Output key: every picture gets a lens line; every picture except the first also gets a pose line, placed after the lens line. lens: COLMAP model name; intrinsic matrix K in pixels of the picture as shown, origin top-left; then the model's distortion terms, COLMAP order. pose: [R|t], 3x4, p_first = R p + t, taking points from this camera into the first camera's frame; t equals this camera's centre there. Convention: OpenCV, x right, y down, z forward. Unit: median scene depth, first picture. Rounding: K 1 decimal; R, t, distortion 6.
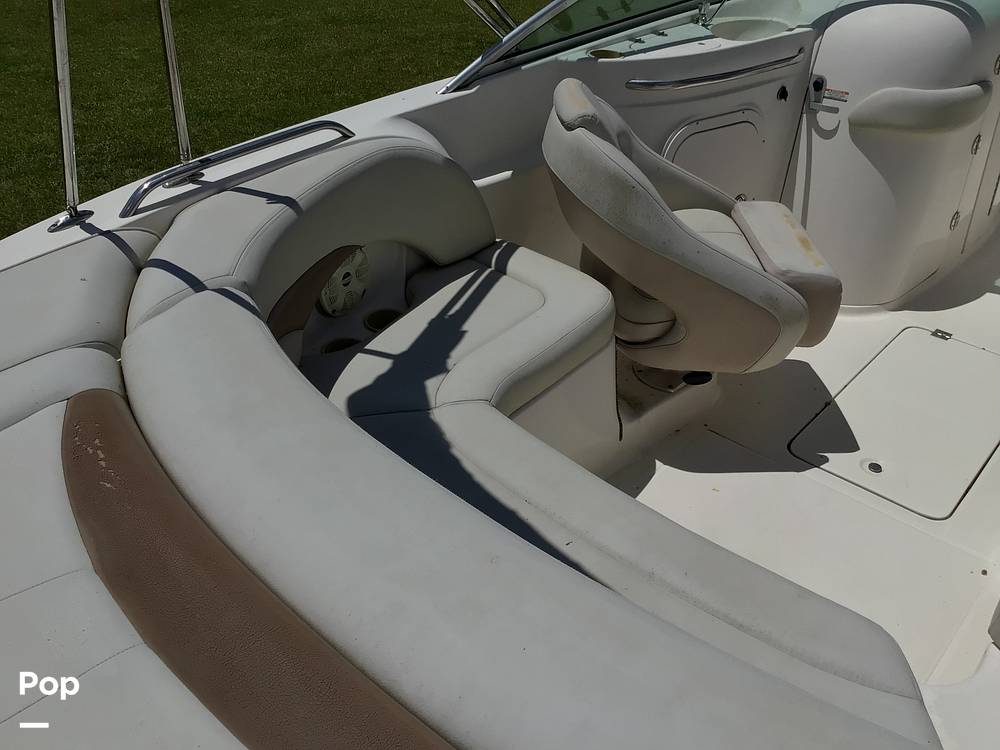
lens RADIAL K [[908.9, 0, 500.0], [0, 908.9, 375.0], [0, 0, 1]] dist [0.107186, -0.219461]
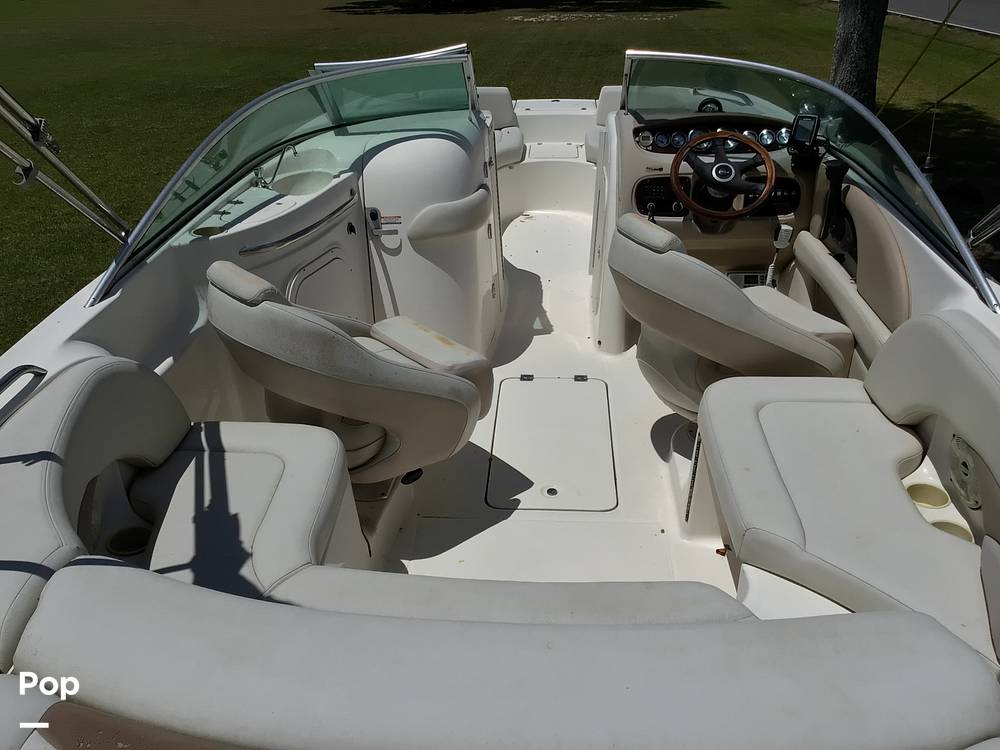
lens RADIAL K [[896.8, 0, 503.8], [0, 896.8, 374.4], [0, 0, 1]] dist [0.108840, -0.182488]
pose [[0.789169, -0.309691, 0.530381, -0.220590], [0.369771, 0.929091, -0.007692, -0.056548], [-0.490390, 0.202190, 0.847725, -0.032786]]
